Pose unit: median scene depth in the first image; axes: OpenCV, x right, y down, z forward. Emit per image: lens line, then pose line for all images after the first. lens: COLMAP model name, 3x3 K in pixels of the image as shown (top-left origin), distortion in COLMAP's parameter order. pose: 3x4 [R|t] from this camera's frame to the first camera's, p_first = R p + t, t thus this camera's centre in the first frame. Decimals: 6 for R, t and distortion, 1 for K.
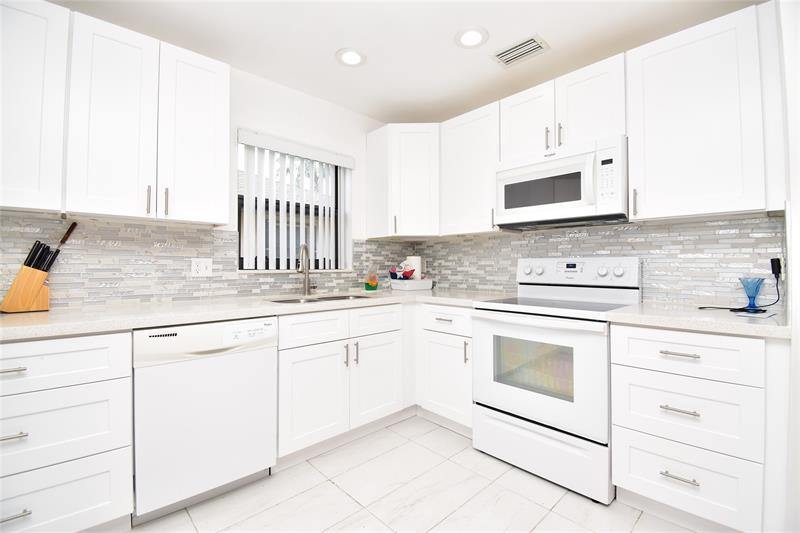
lens RADIAL K [[351.0, 0, 403.1], [0, 351.0, 264.5], [0, 0, 1]] dist [0.020180, -0.026097]
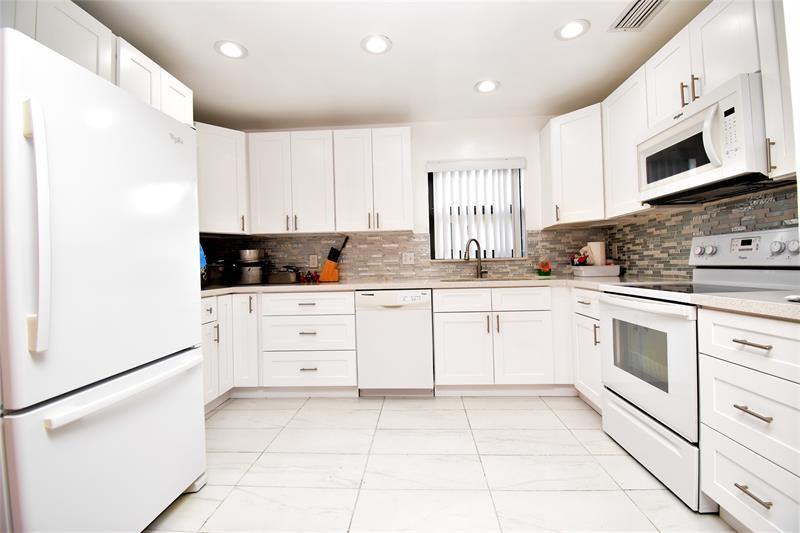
lens RADIAL K [[351.0, 0, 403.1], [0, 351.0, 264.5], [0, 0, 1]] dist [0.020180, -0.026097]
pose [[0.687769, -0.017773, -0.725712, 0.429780], [0.029189, 0.999569, 0.003183, 0.023478], [0.725342, -0.023372, 0.687991, -0.070127]]
